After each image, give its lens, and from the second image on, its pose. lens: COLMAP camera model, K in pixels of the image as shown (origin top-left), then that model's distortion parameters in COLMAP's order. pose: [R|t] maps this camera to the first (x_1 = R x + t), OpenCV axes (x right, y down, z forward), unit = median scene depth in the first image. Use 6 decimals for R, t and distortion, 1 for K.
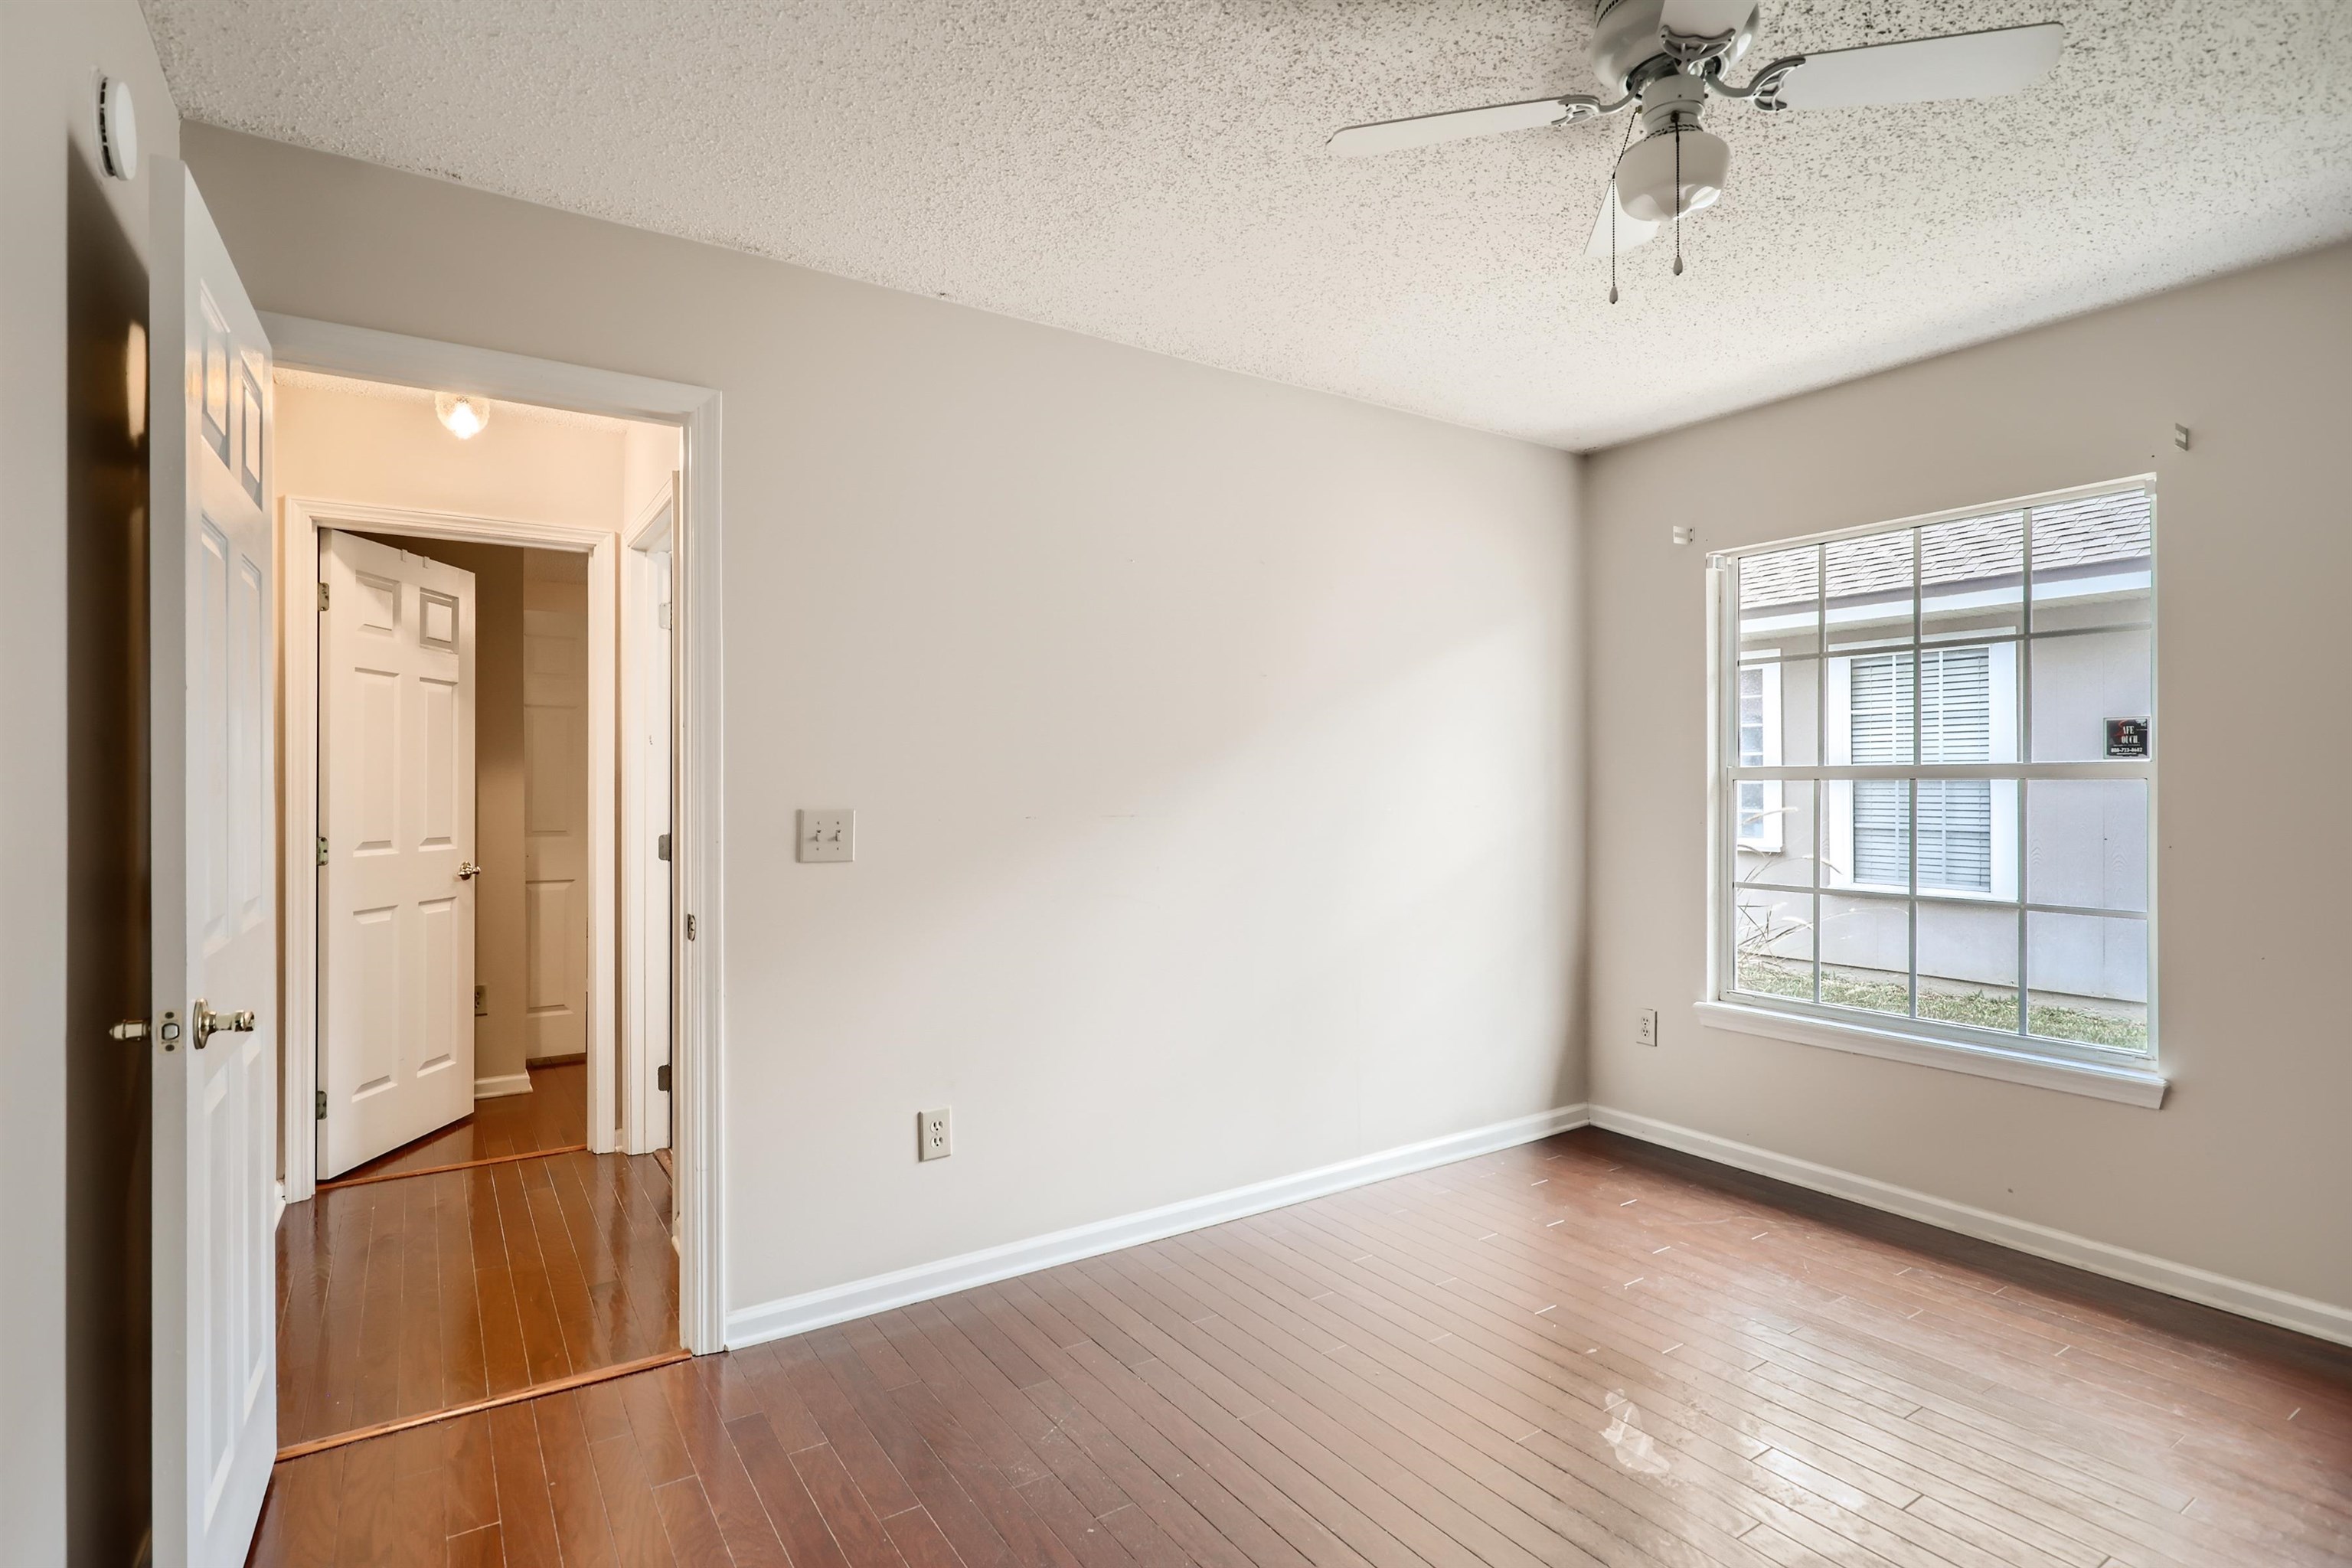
lens RADIAL K [[1162.7, 0, 1201.9], [0, 1162.7, 786.5], [0, 0, 1]] dist [-0.000143, 0.000069]
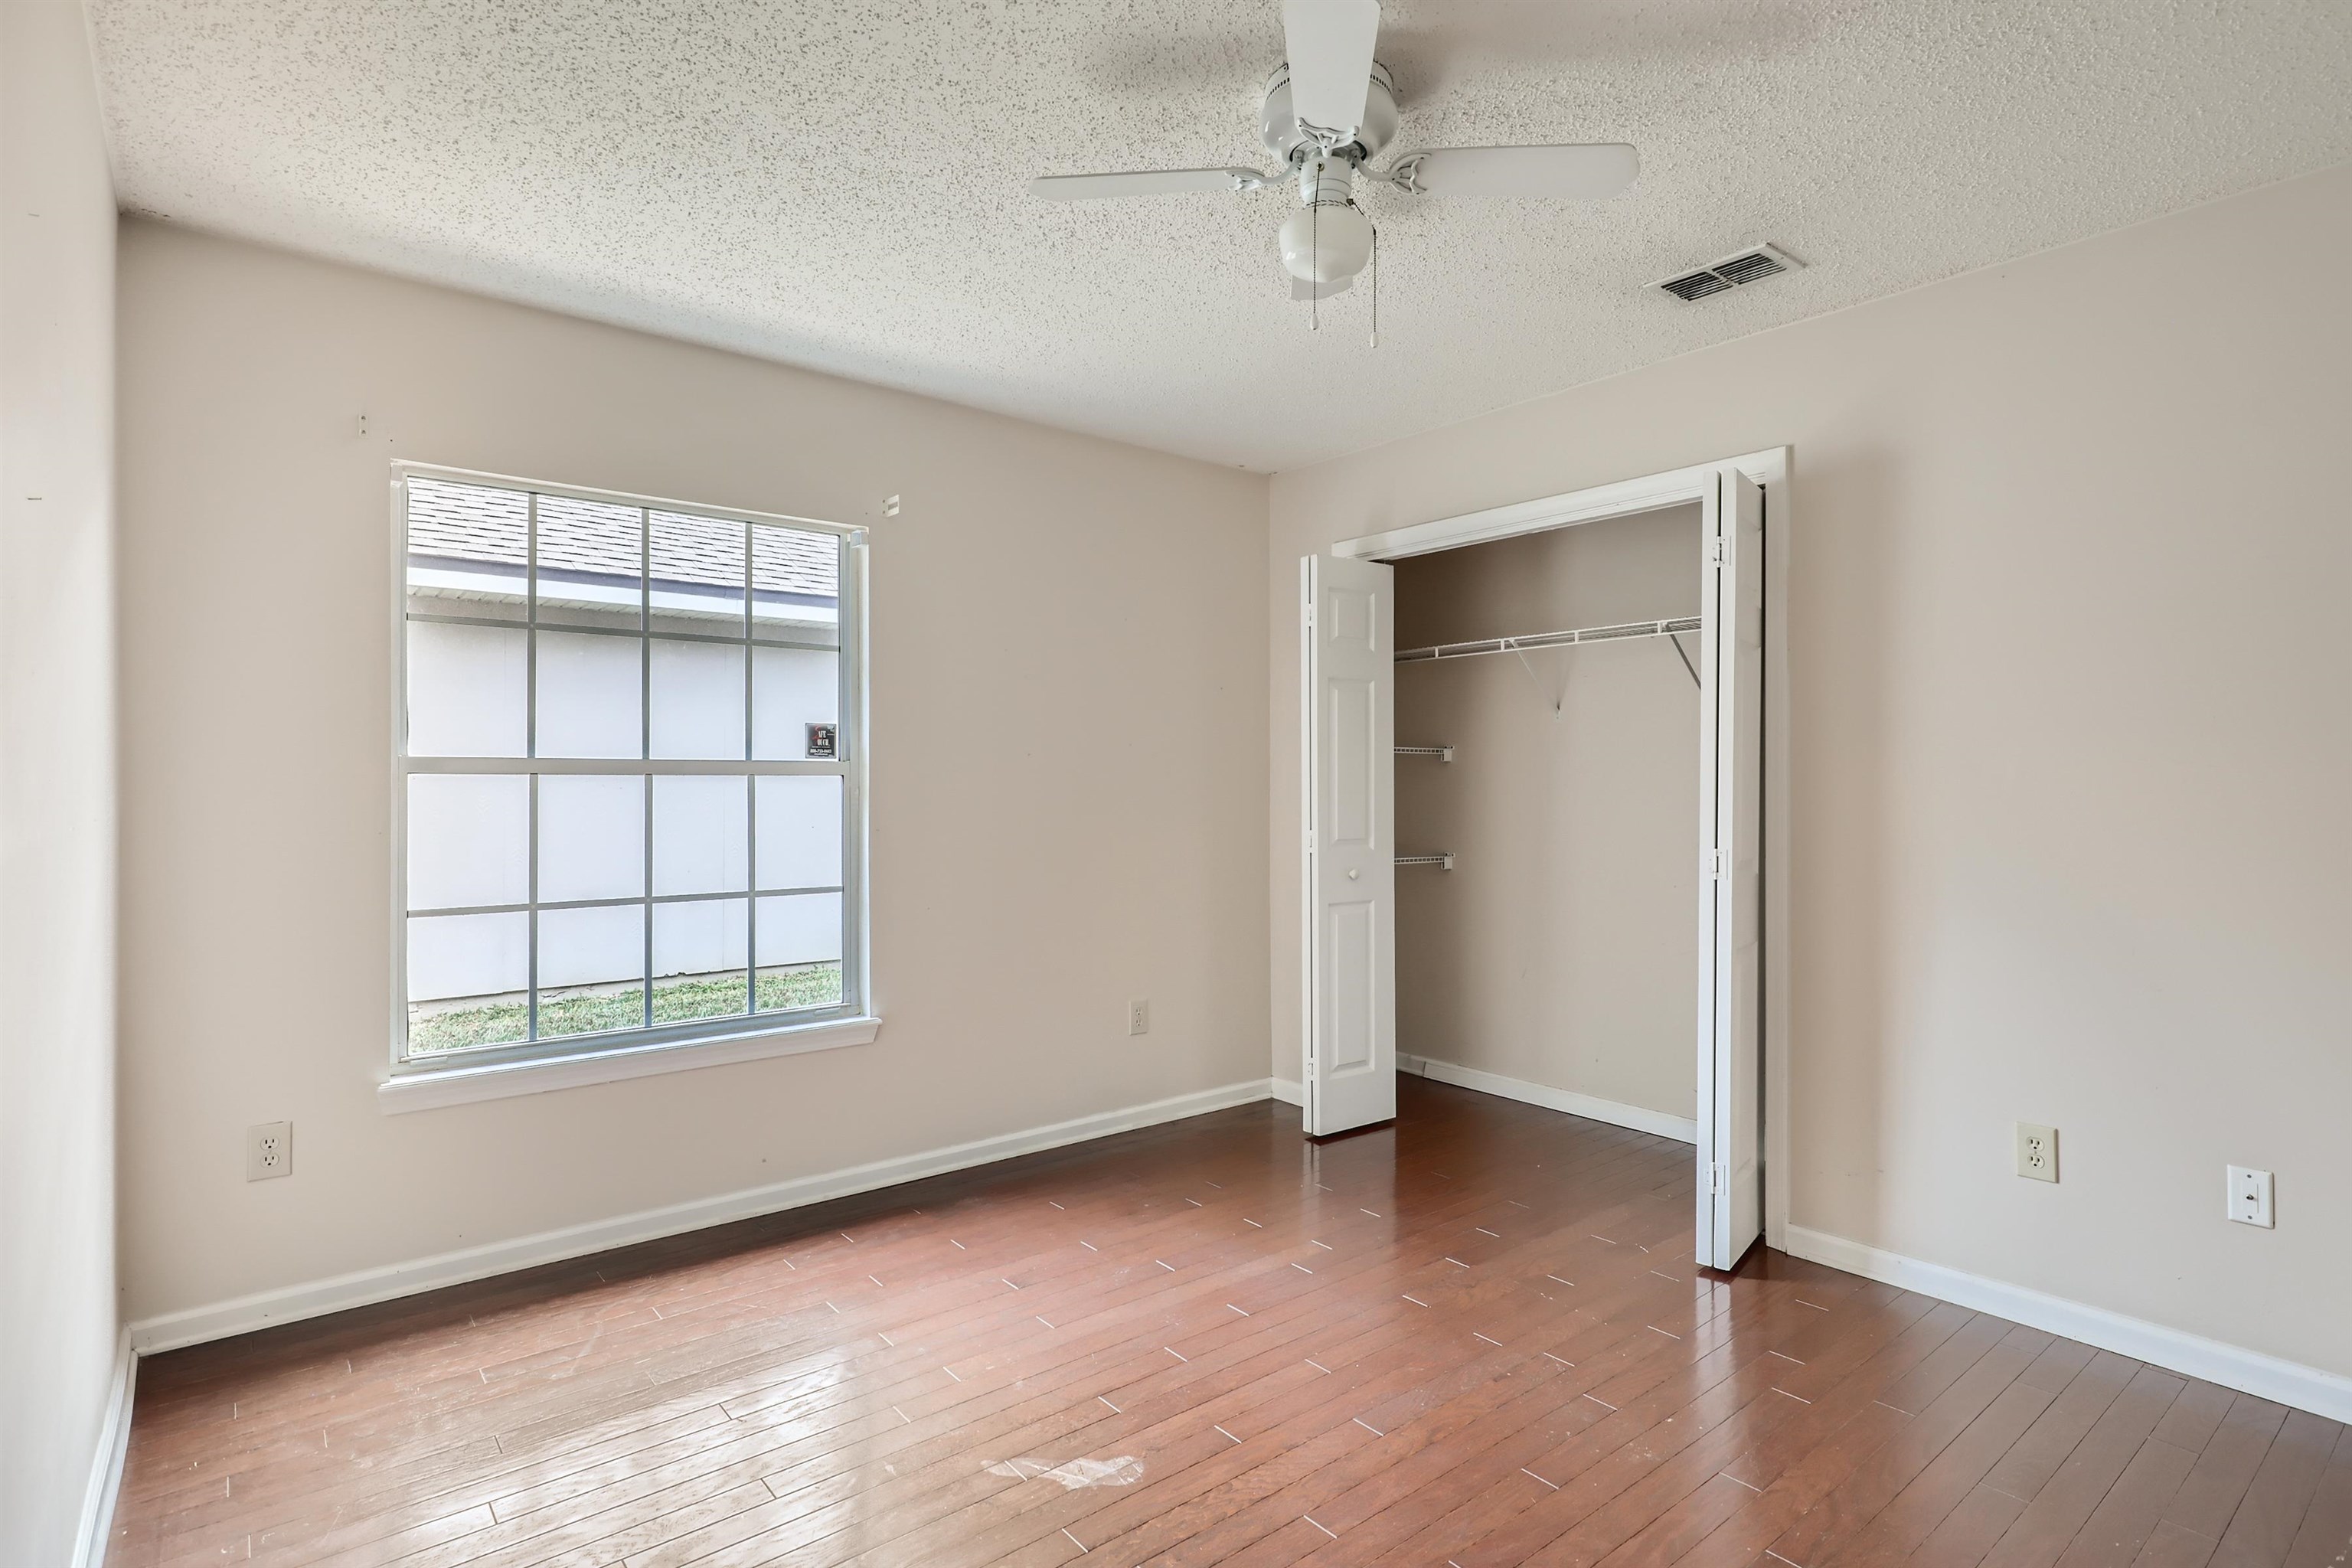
lens RADIAL K [[1189.4, 0, 1181.1], [0, 1189.4, 674.8], [0, 0, 1]] dist [0.002127, 0.000484]
pose [[-0.088178, 0.087811, 0.992227, -0.462426], [0.001927, 0.996120, -0.087985, -0.000369], [-0.996103, -0.005846, -0.088005, 0.708427]]
